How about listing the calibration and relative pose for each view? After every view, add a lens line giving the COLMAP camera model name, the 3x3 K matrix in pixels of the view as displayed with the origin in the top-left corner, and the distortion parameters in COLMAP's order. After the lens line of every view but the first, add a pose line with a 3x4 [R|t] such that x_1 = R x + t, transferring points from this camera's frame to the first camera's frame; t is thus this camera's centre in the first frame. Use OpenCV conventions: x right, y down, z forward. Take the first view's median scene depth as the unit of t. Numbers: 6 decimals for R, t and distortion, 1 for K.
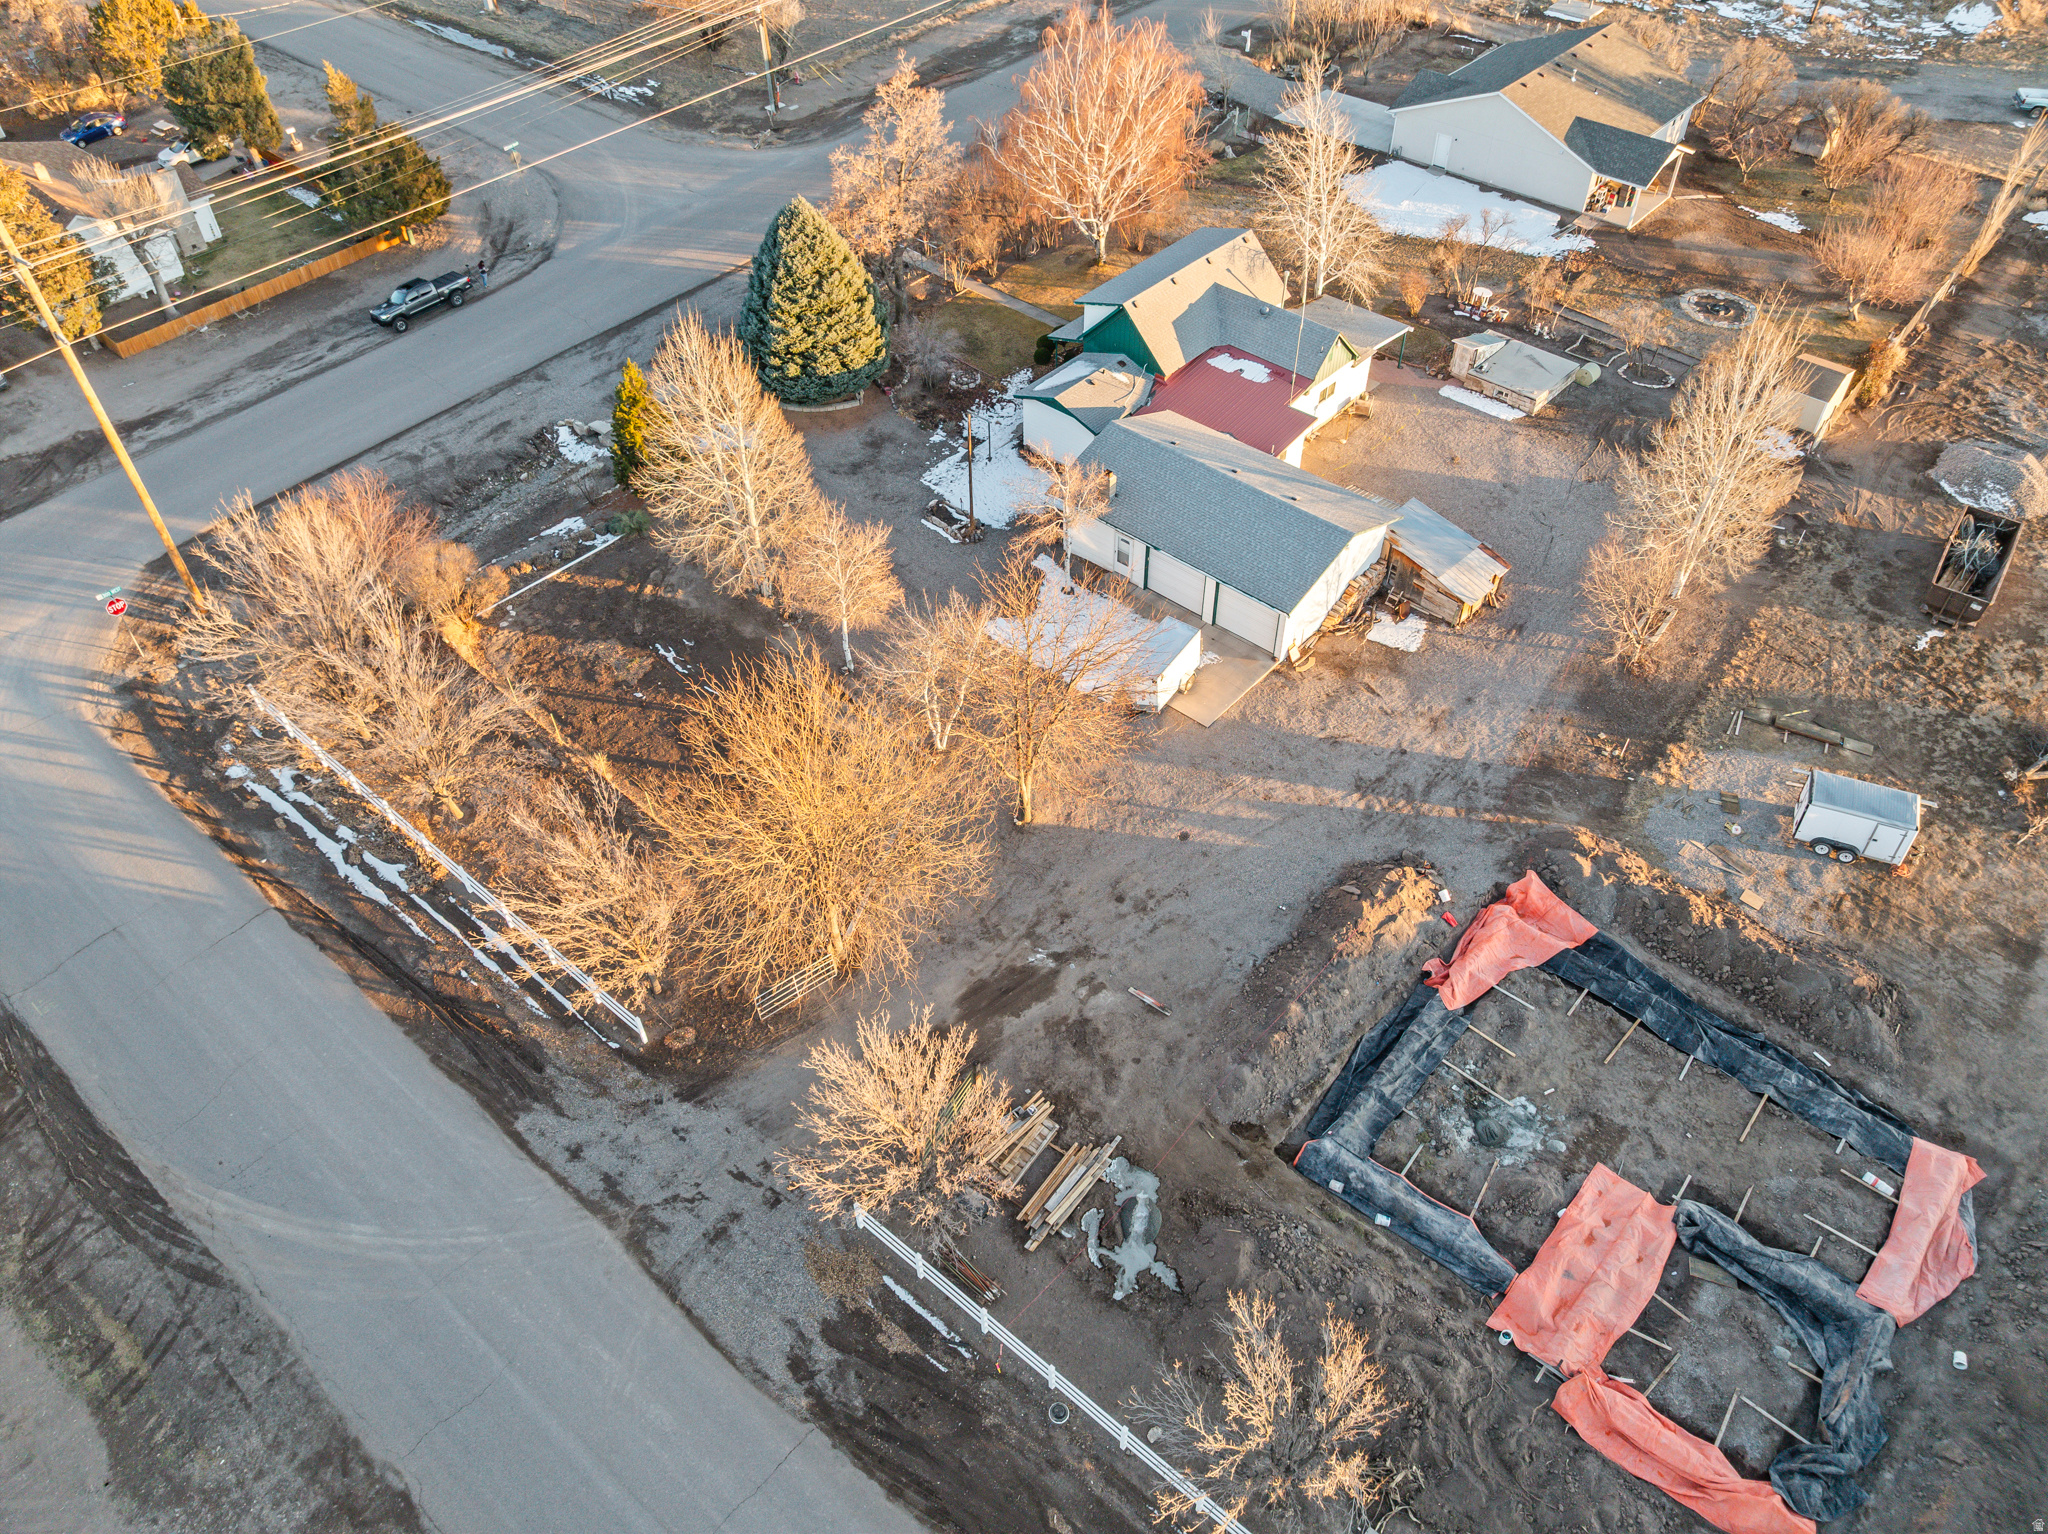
lens RADIAL K [[1442.7, 0, 1034.6], [0, 1442.7, 757.0], [0, 0, 1]] dist [-0.041898, 0.008581]
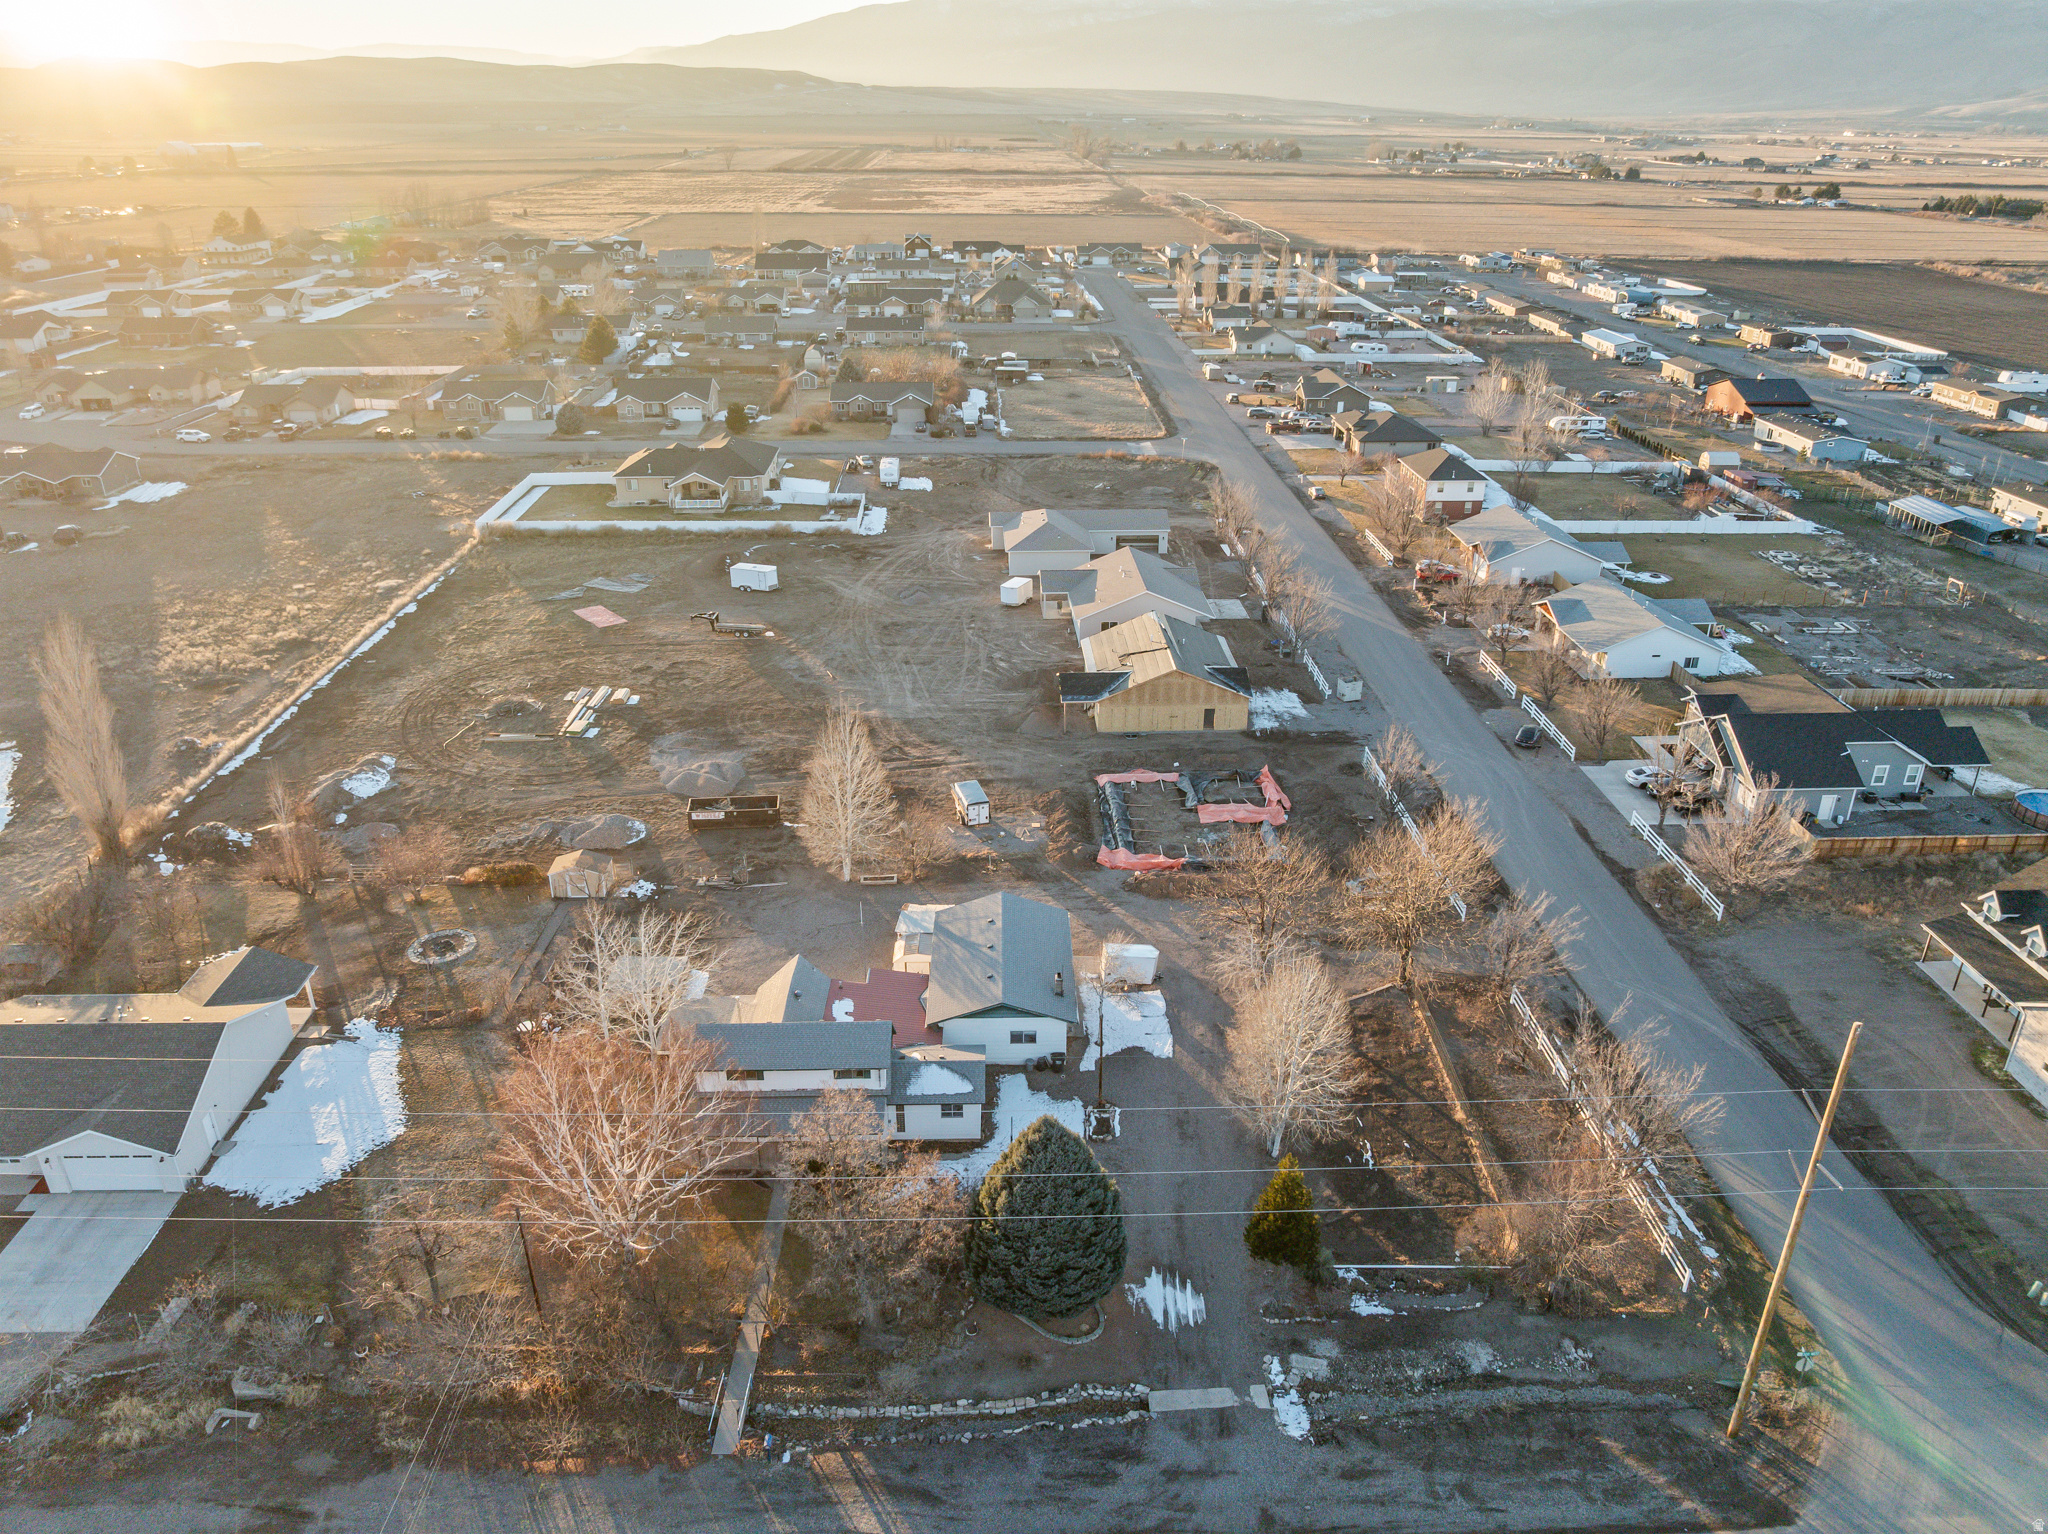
lens RADIAL K [[1442.7, 0, 1034.4], [0, 1442.7, 754.8], [0, 0, 1]] dist [-0.041898, 0.008581]
pose [[-0.677636, -0.302049, 0.670504, -0.900232], [0.522833, 0.443307, 0.728096, -1.480230], [-0.517160, 0.843946, -0.142480, 1.157331]]
